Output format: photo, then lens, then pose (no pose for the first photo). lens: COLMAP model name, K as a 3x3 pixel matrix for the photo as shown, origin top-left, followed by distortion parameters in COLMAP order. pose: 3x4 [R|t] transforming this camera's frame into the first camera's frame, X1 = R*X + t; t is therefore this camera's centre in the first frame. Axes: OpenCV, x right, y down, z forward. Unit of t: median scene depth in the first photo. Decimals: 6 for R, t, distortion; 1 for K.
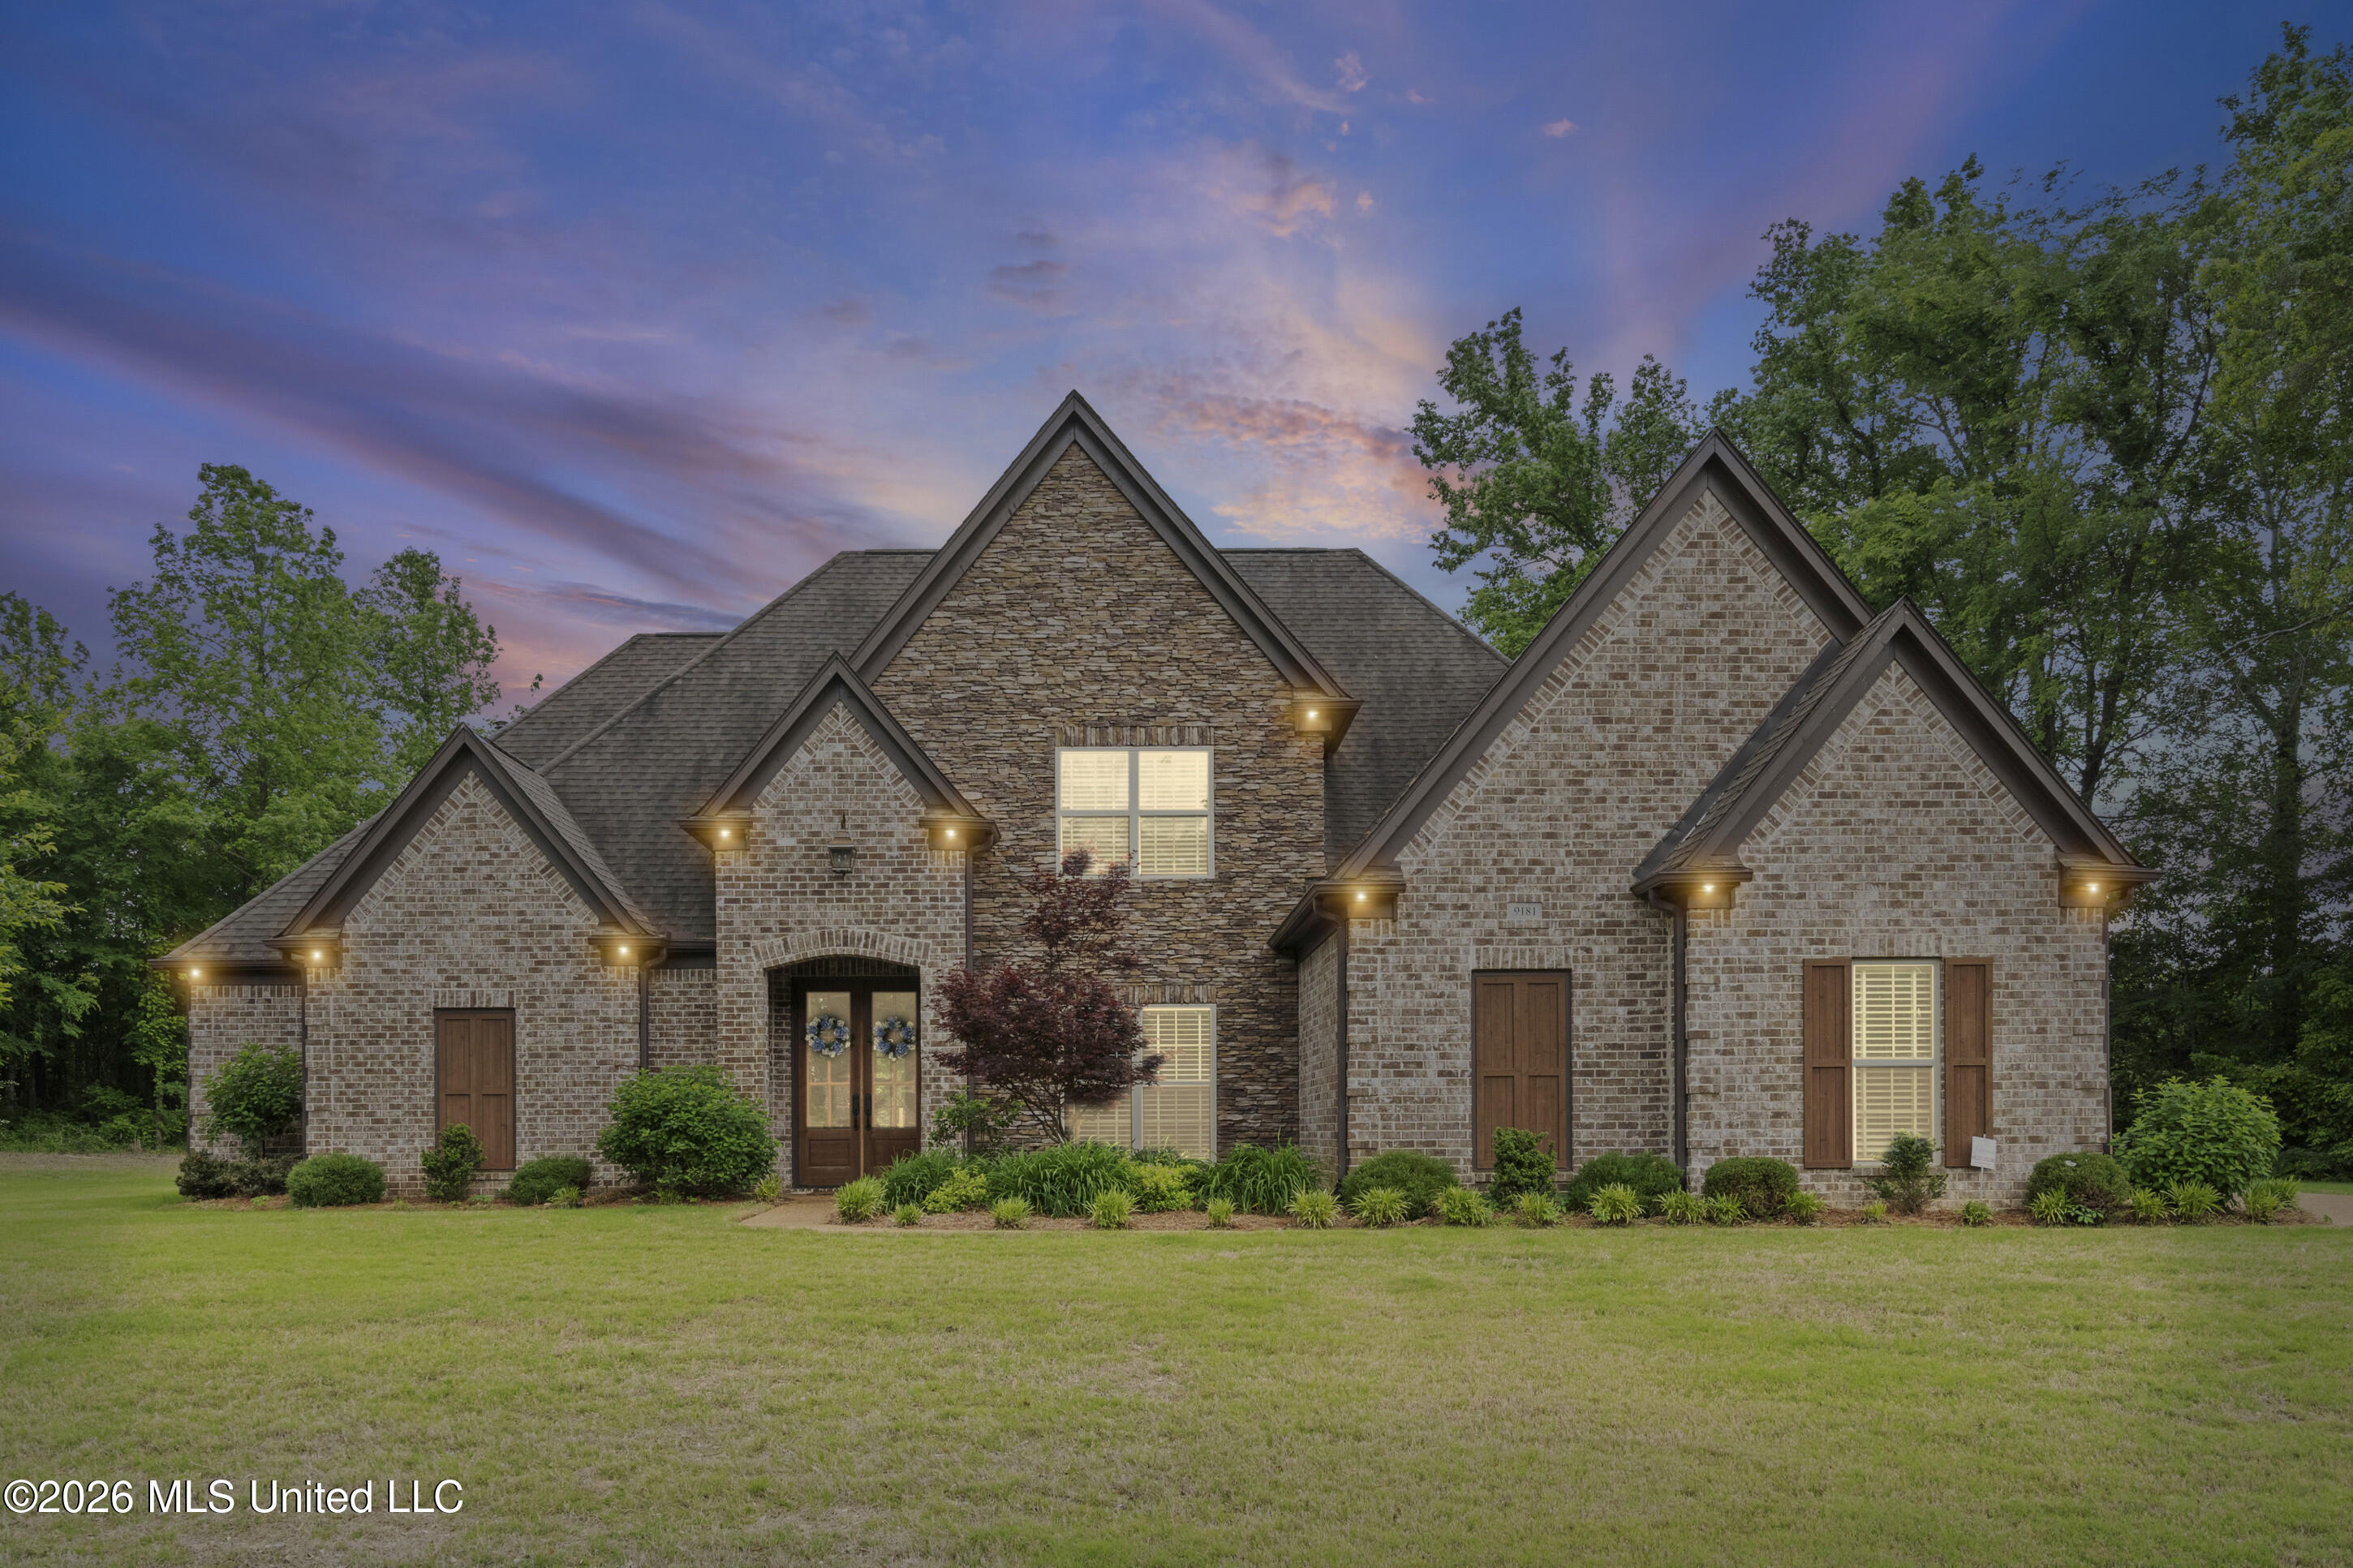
lens RADIAL K [[2041.7, 0, 1176.5], [0, 2041.7, 806.5], [0, 0, 1]] dist [-0.000255, -0.002274]
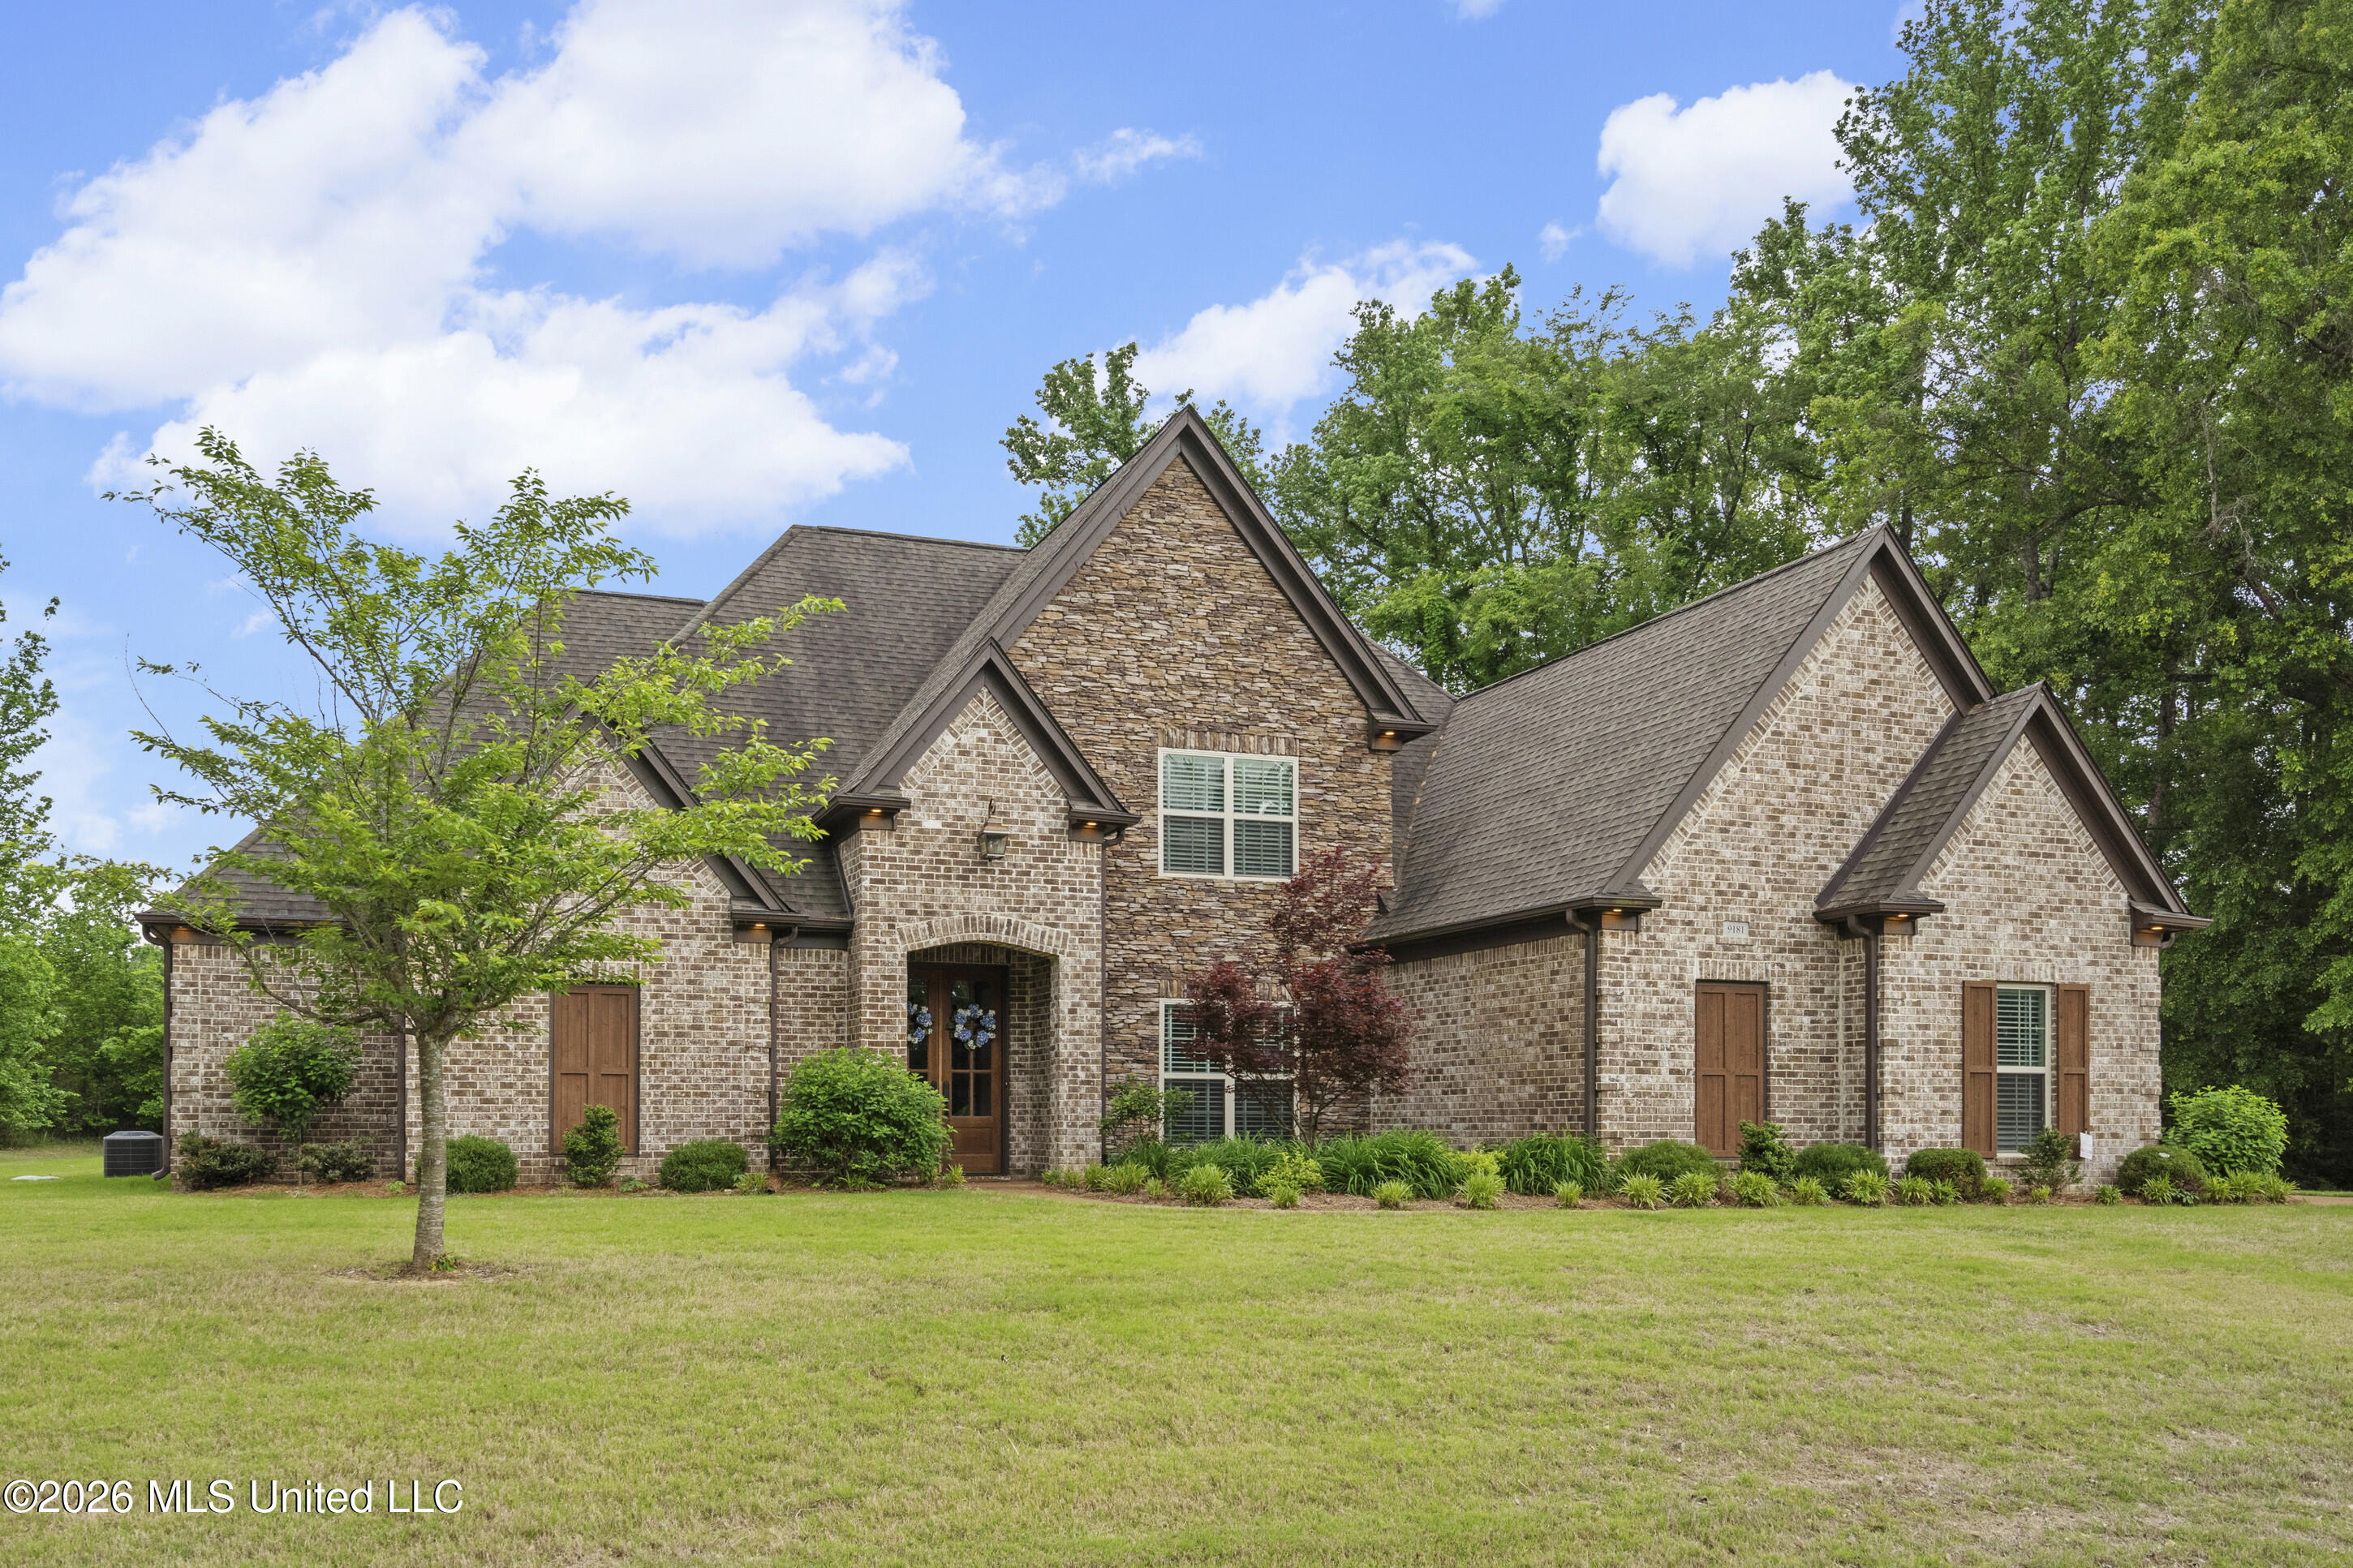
lens RADIAL K [[2023.3, 0, 1176.5], [0, 2023.3, 784.0], [0, 0, 1]] dist [0.000904, -0.003880]
pose [[0.941449, 0.067331, 0.330365, -0.488590], [-0.062530, 0.997726, -0.025150, 0.018177], [-0.331307, 0.003019, 0.943518, 0.044208]]
